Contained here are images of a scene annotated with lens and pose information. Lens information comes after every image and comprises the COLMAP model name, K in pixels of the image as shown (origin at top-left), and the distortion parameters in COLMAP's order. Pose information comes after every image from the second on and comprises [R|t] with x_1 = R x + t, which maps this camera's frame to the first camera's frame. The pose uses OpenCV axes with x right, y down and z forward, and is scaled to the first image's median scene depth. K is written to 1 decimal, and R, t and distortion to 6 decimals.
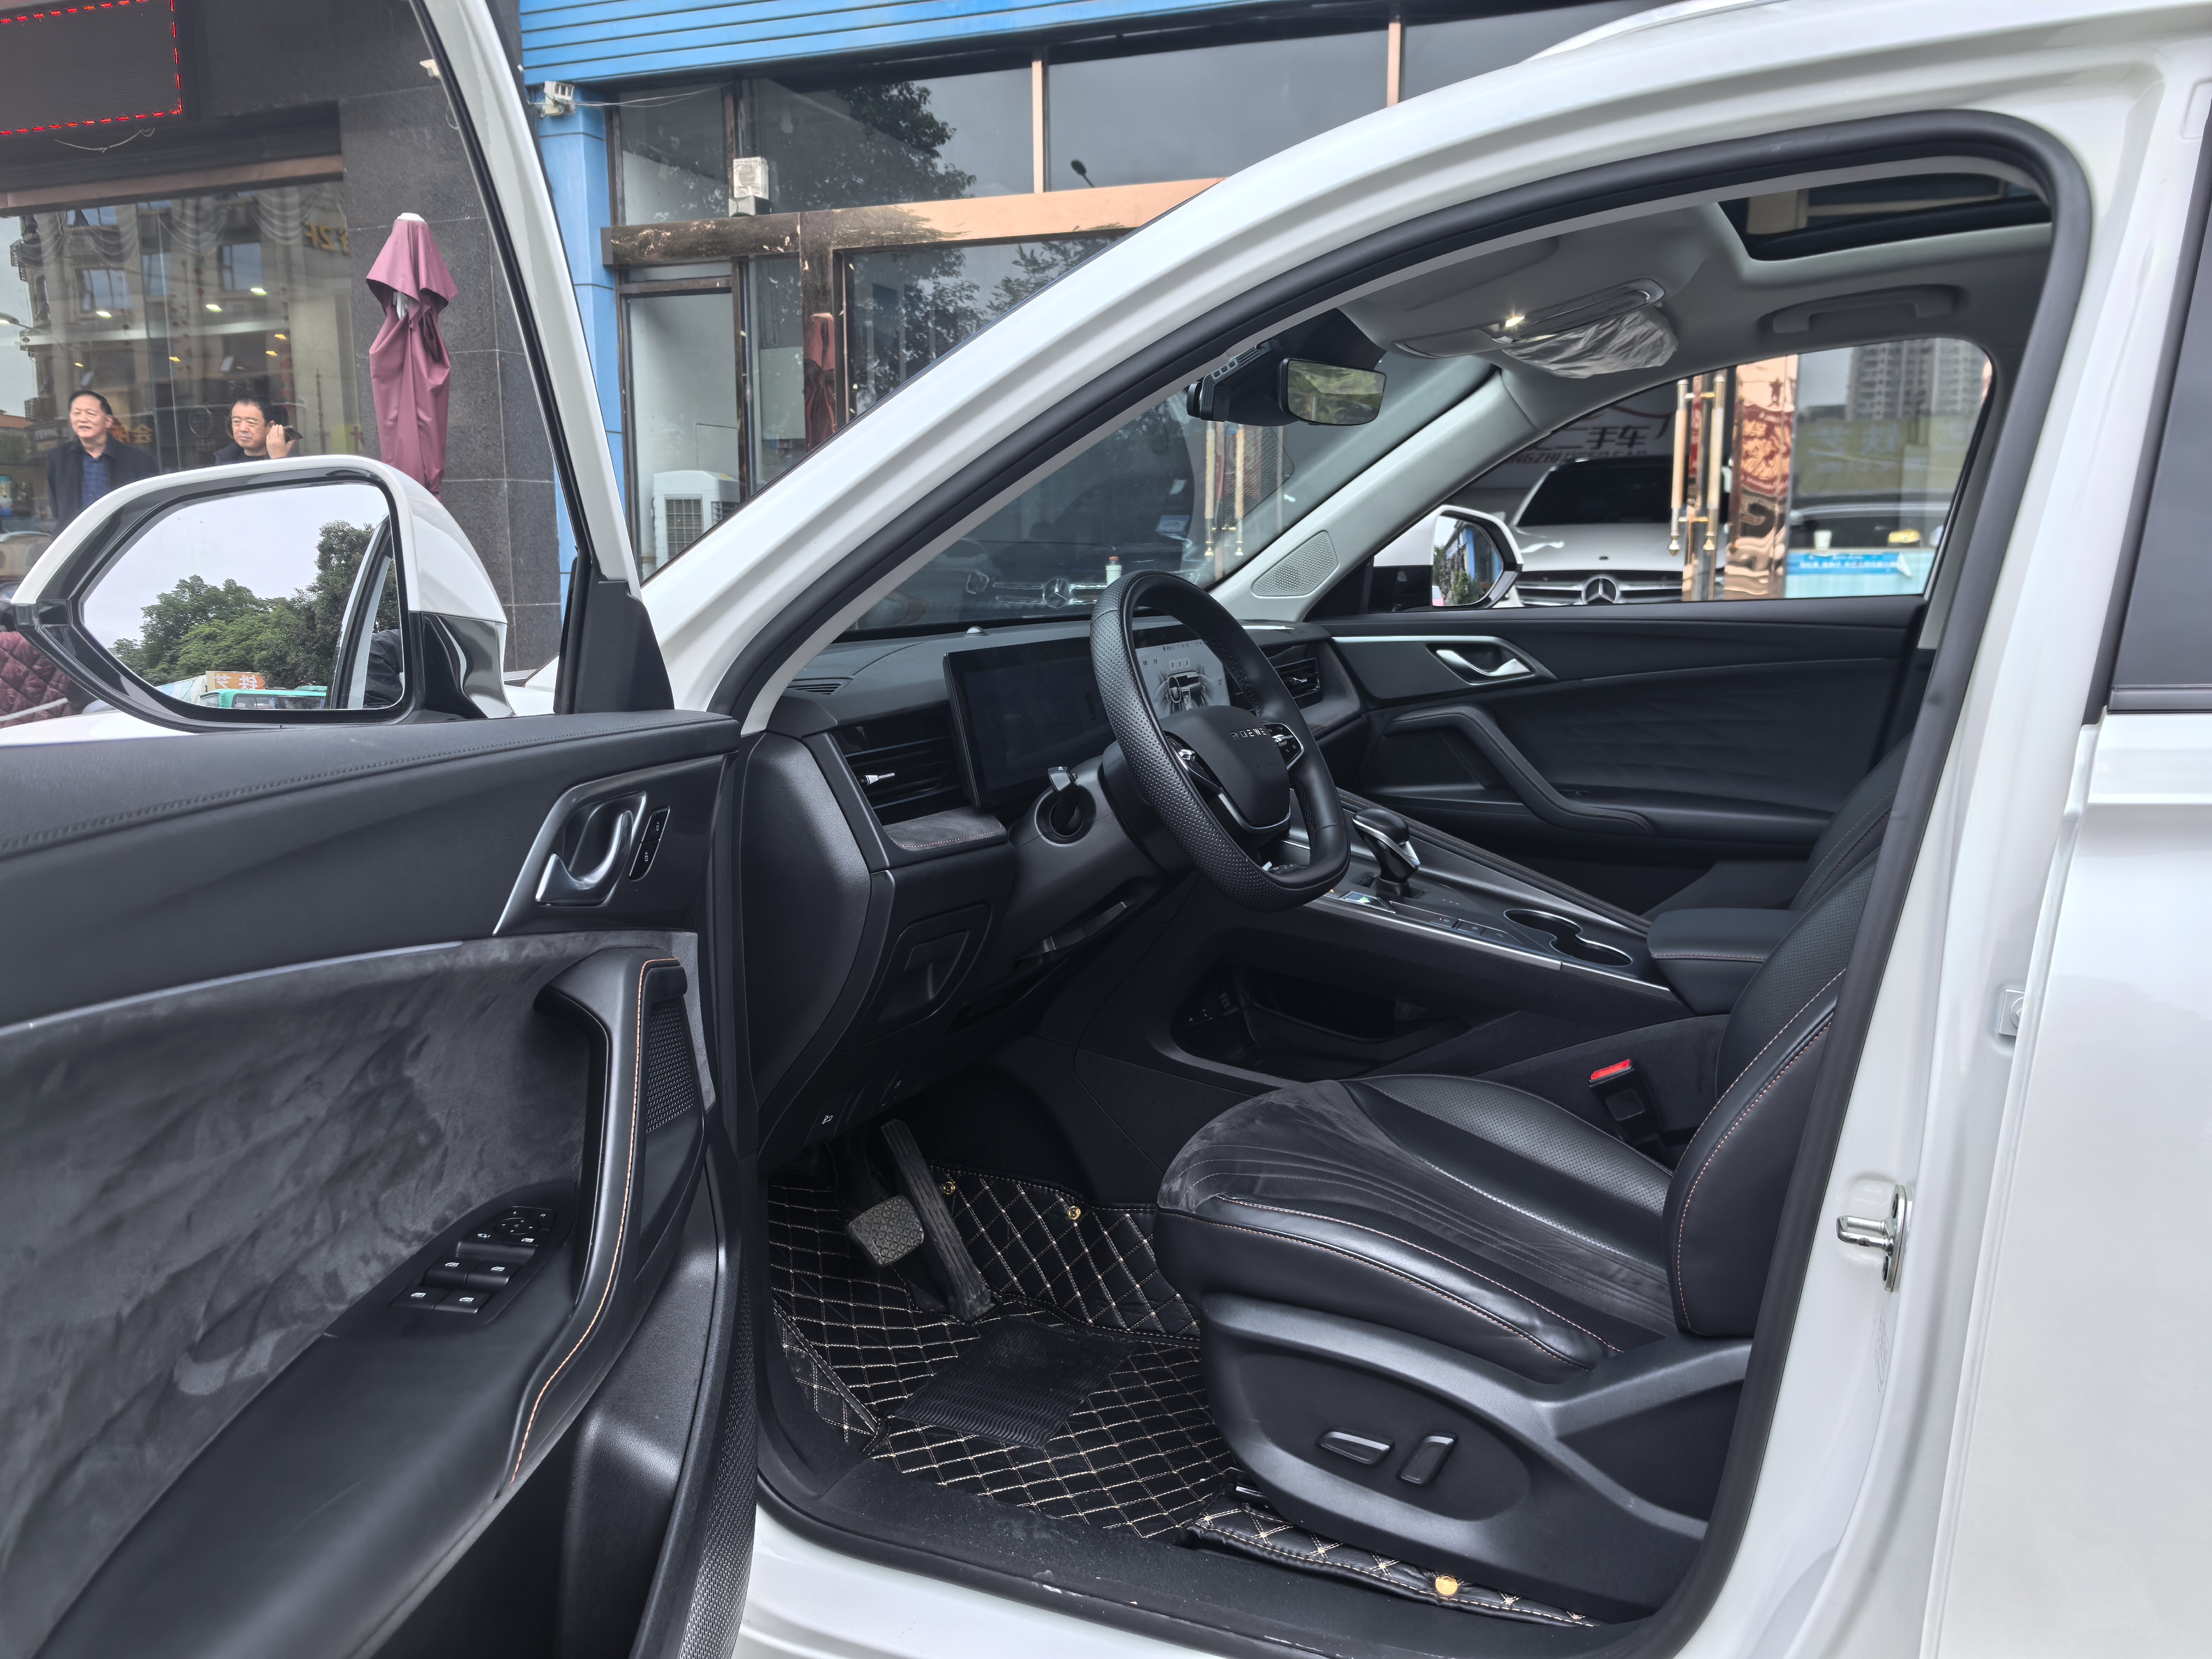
lens RADIAL K [[1769.6, 0, 1106.0], [0, 1769.6, 829.5], [0, 0, 1]] dist [-0.002611, -0.004291]
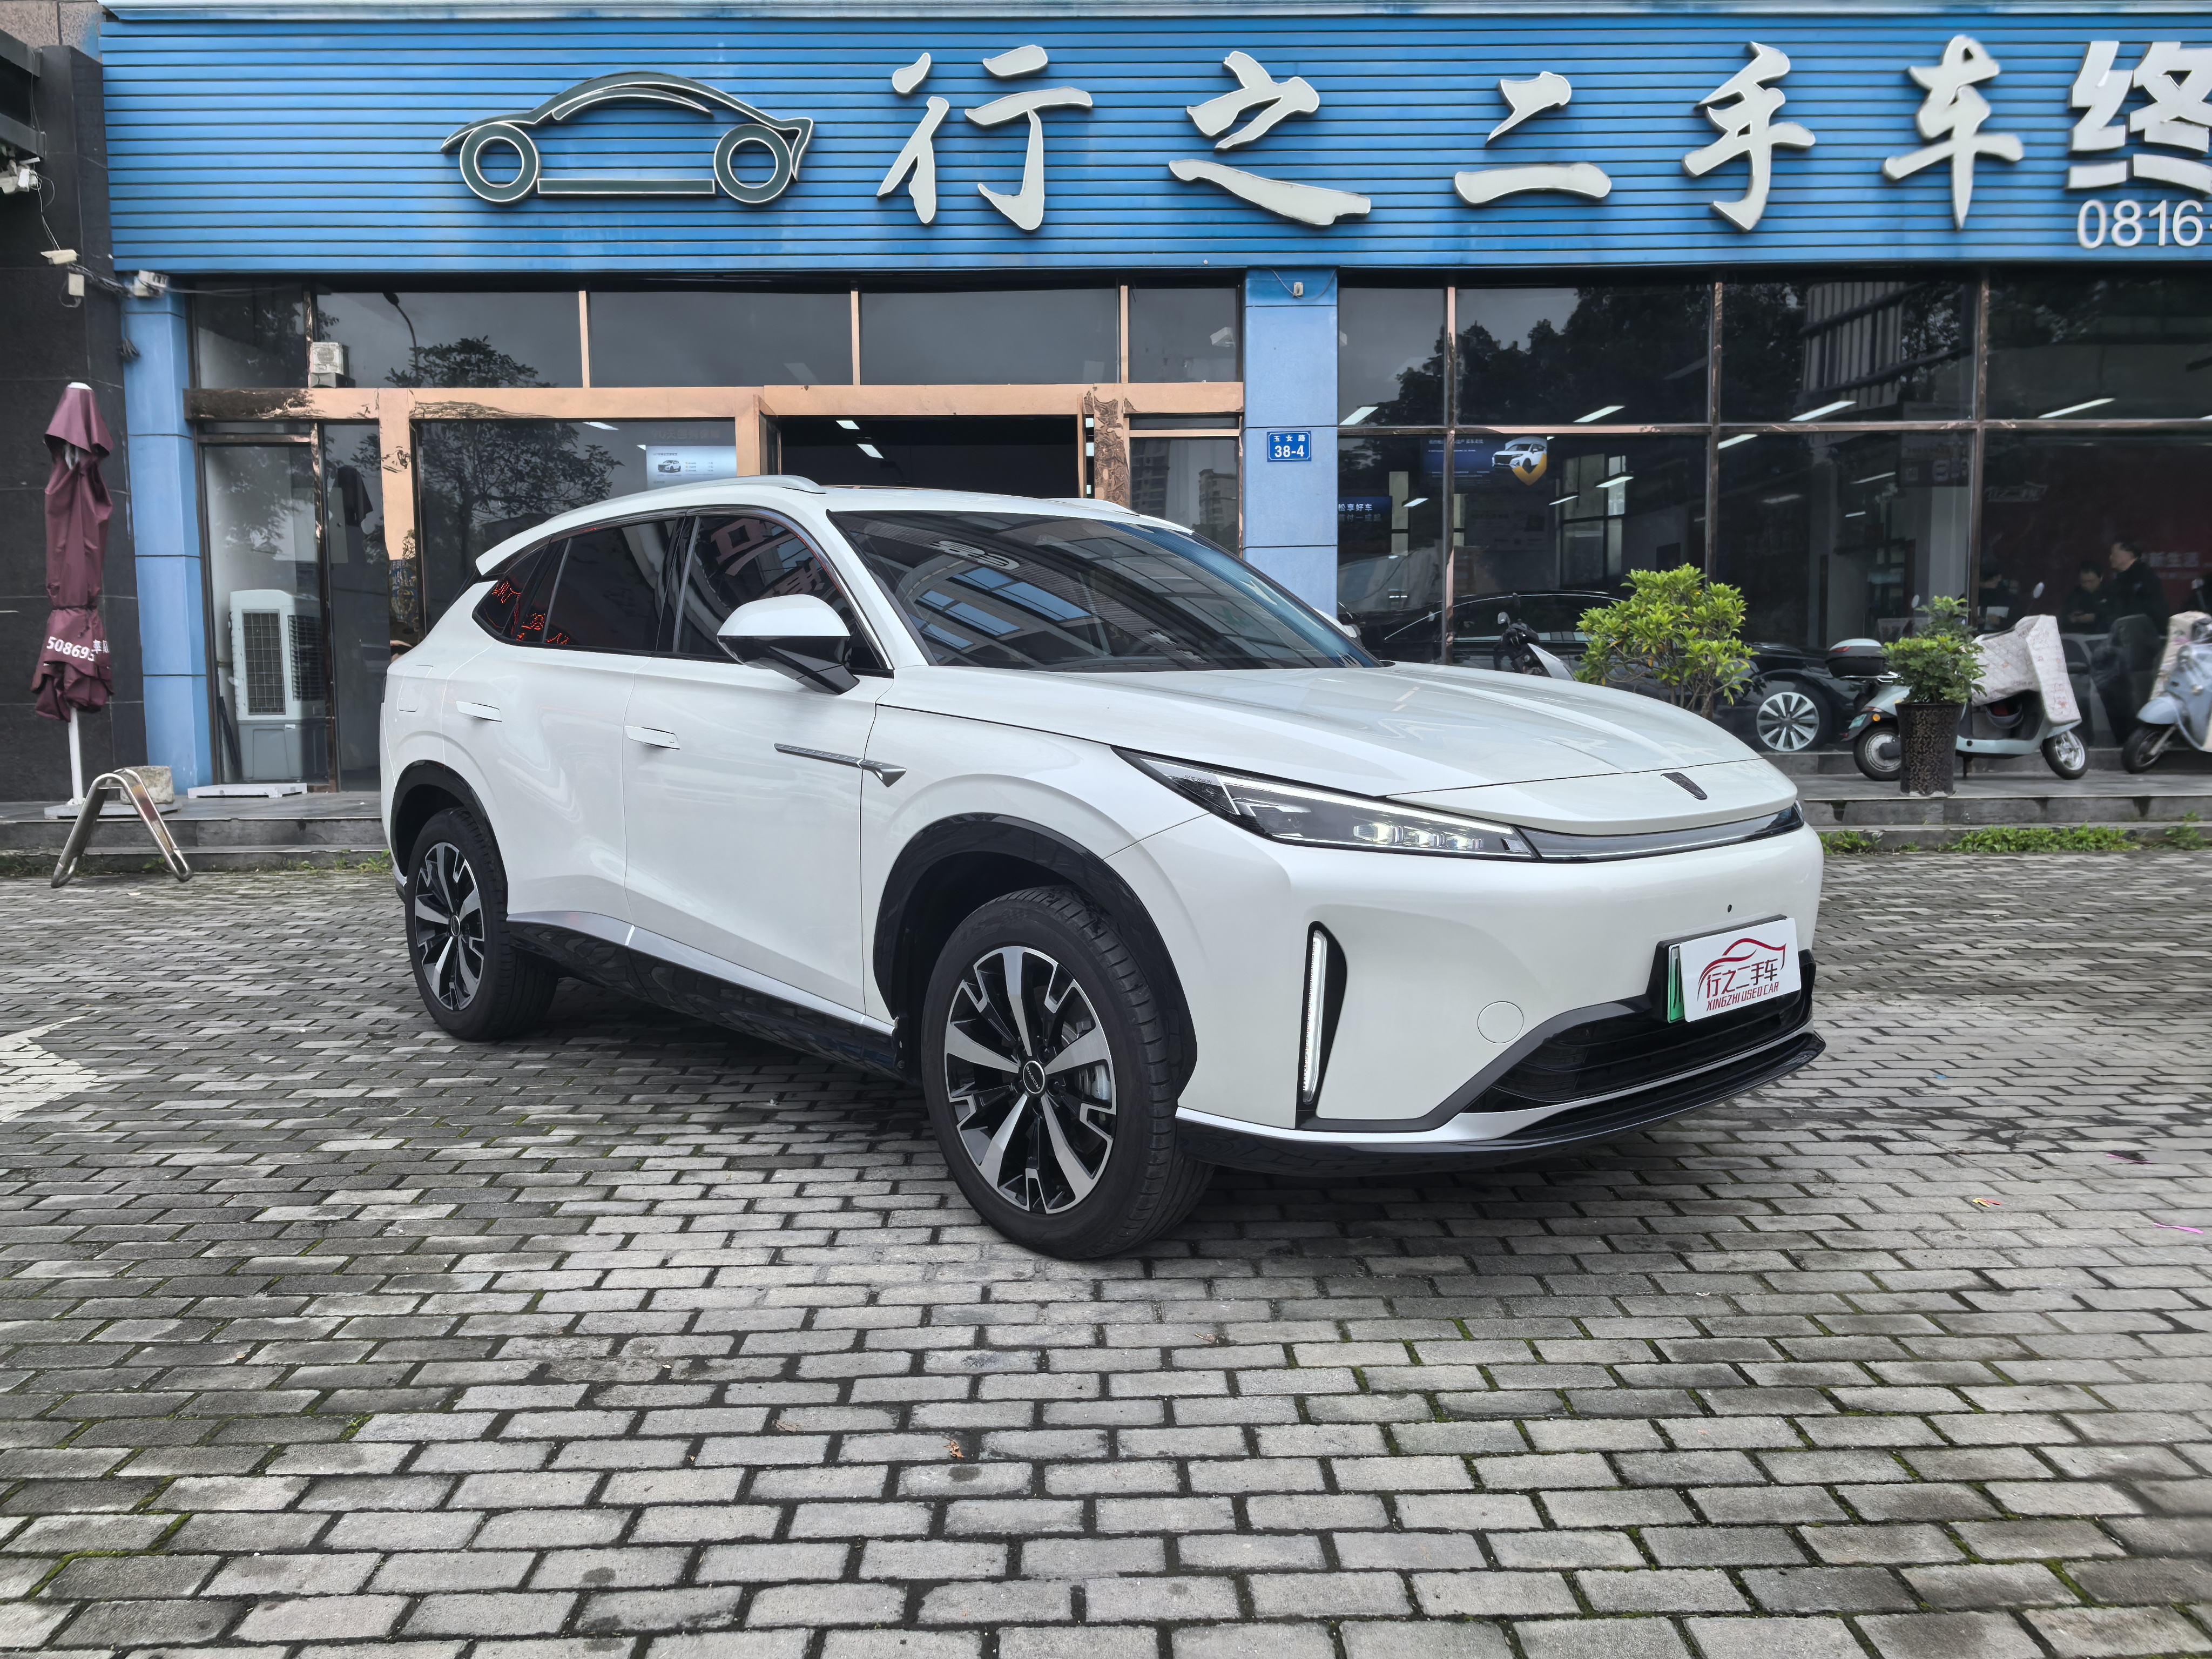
lens RADIAL K [[1843.9, 0, 1106.8], [0, 1843.9, 841.8], [0, 0, 1]] dist [0.050165, -0.066694]
pose [[0.916997, -0.051848, 0.395510, -0.232780], [0.077882, 0.995706, -0.050042, 0.080123], [-0.391217, 0.076692, 0.917097, -0.391732]]
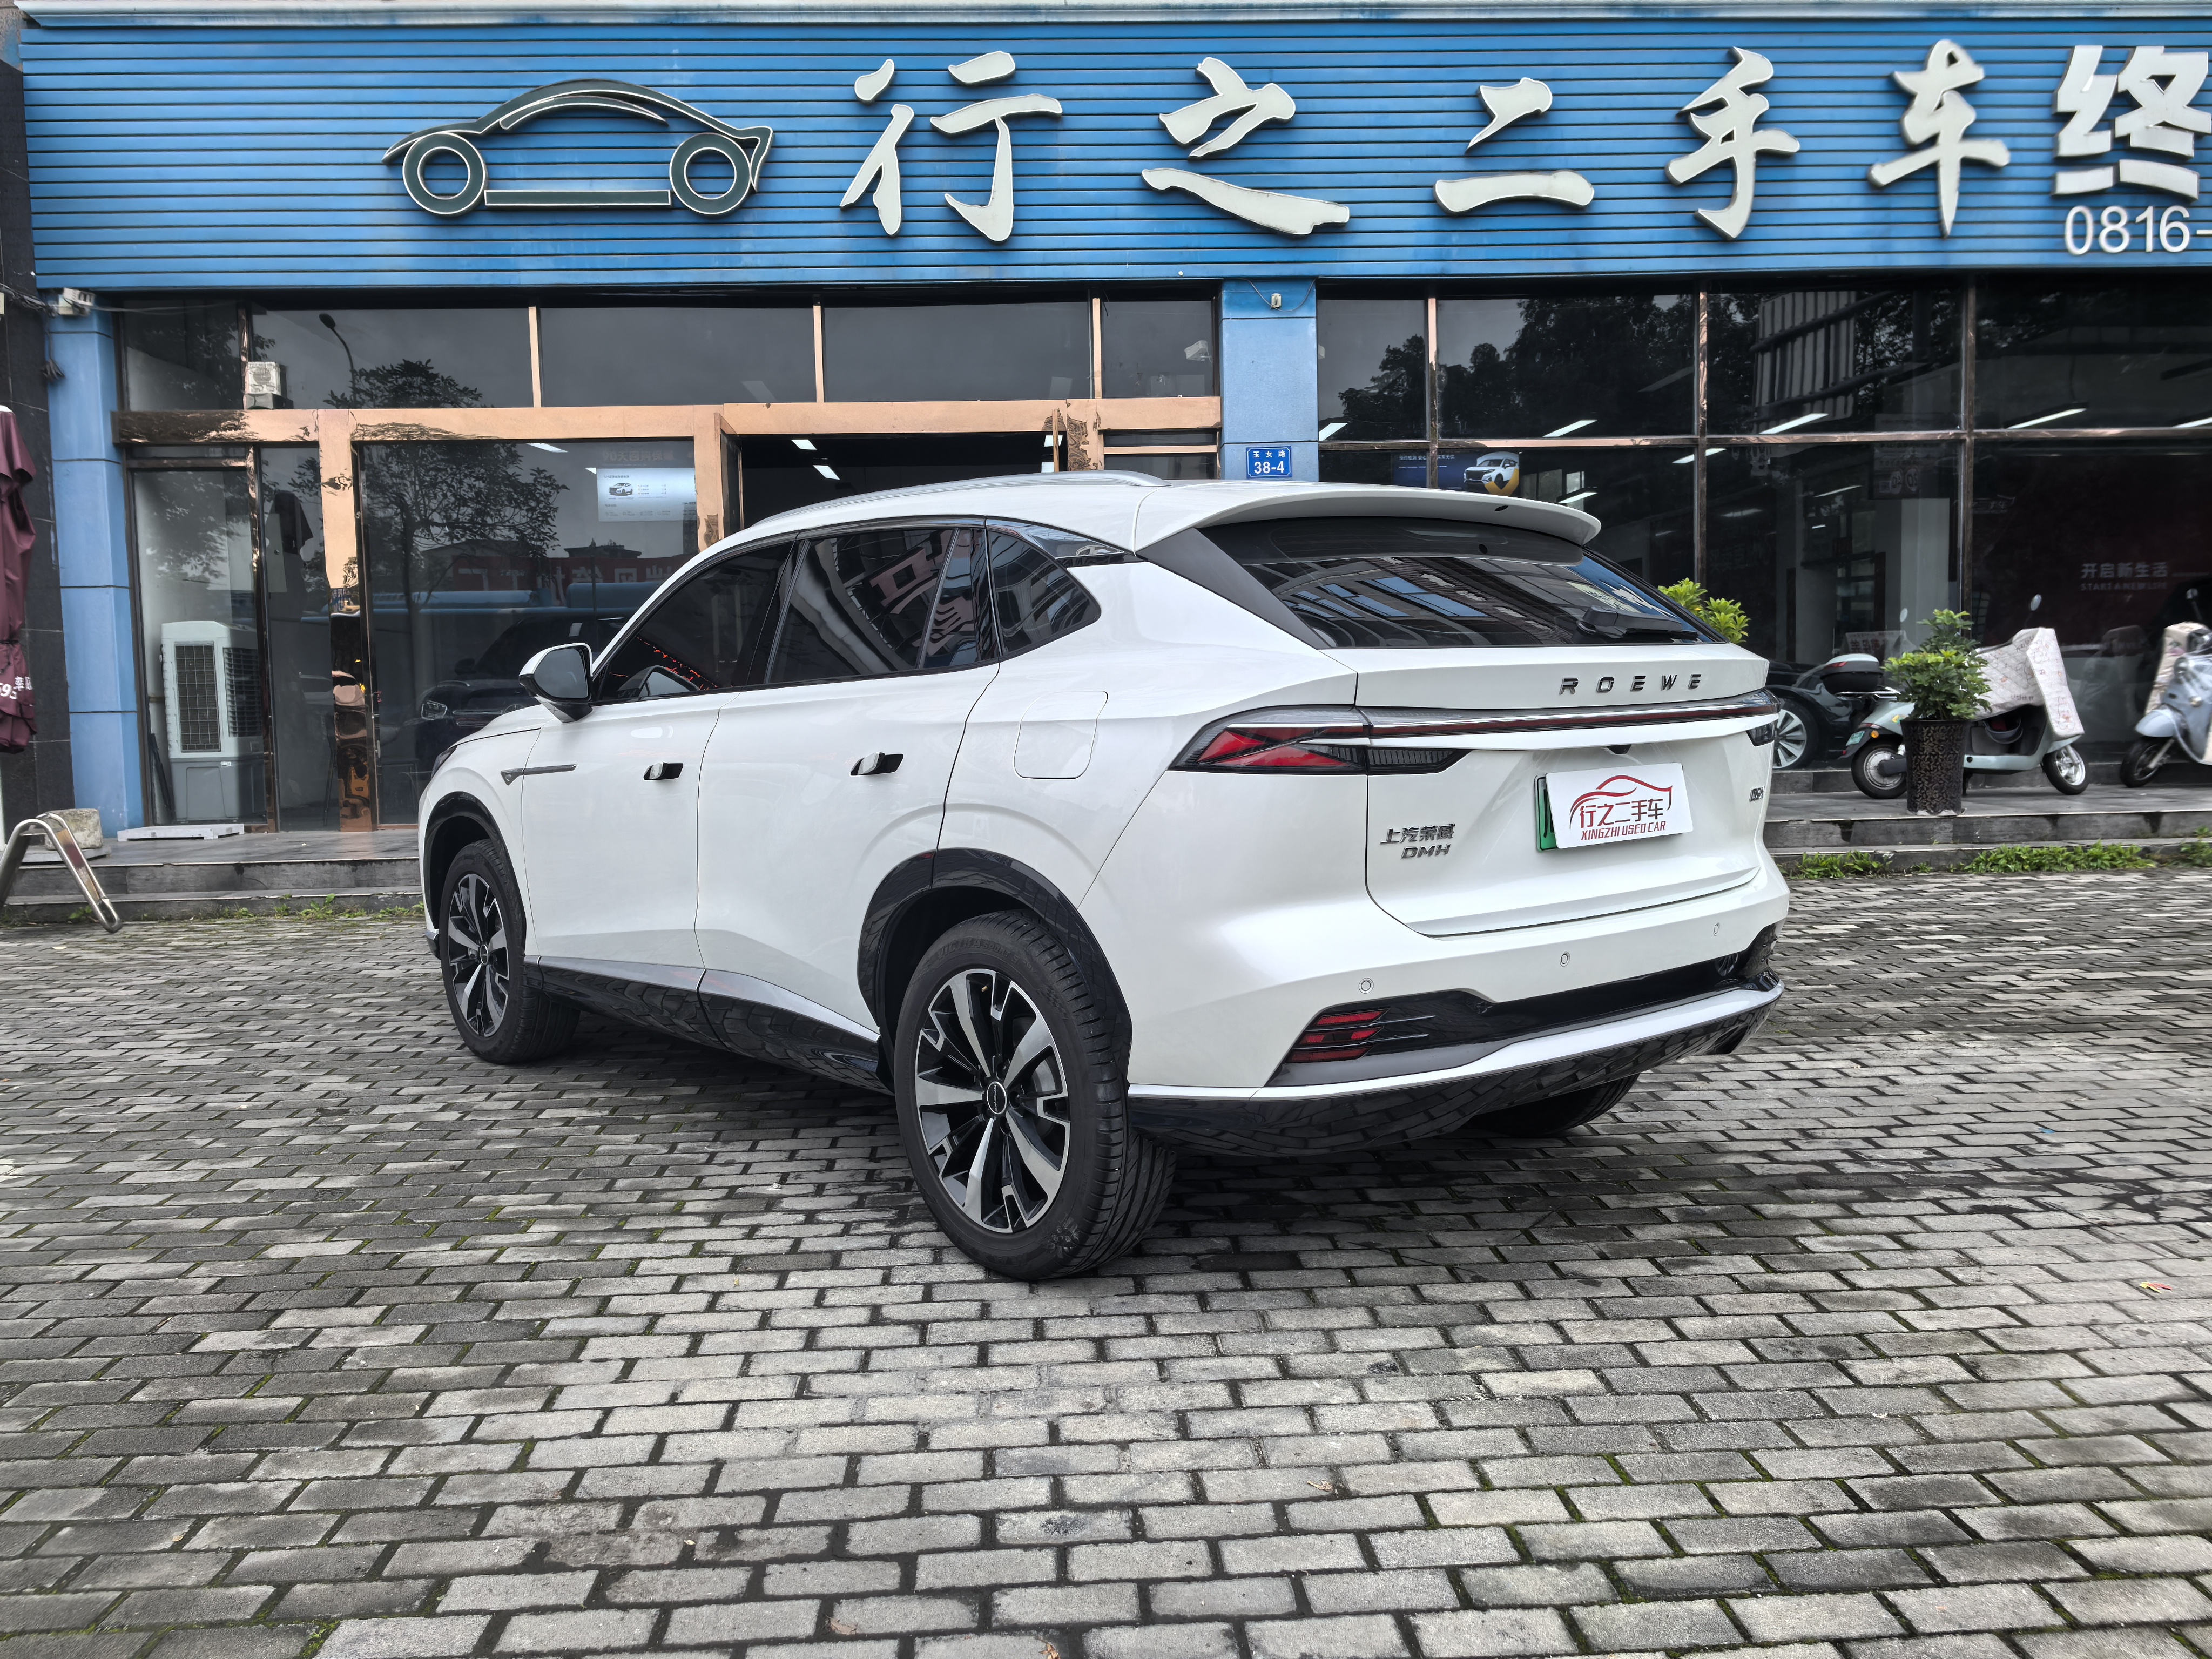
lens RADIAL K [[1840.3, 0, 1106.0], [0, 1840.3, 829.5], [0, 0, 1]] dist [0.059132, -0.083605]
pose [[0.904496, -0.057660, 0.422565, -0.233720], [0.093656, 0.993487, -0.064907, 0.068337], [-0.416070, 0.098284, 0.904005, -0.338088]]
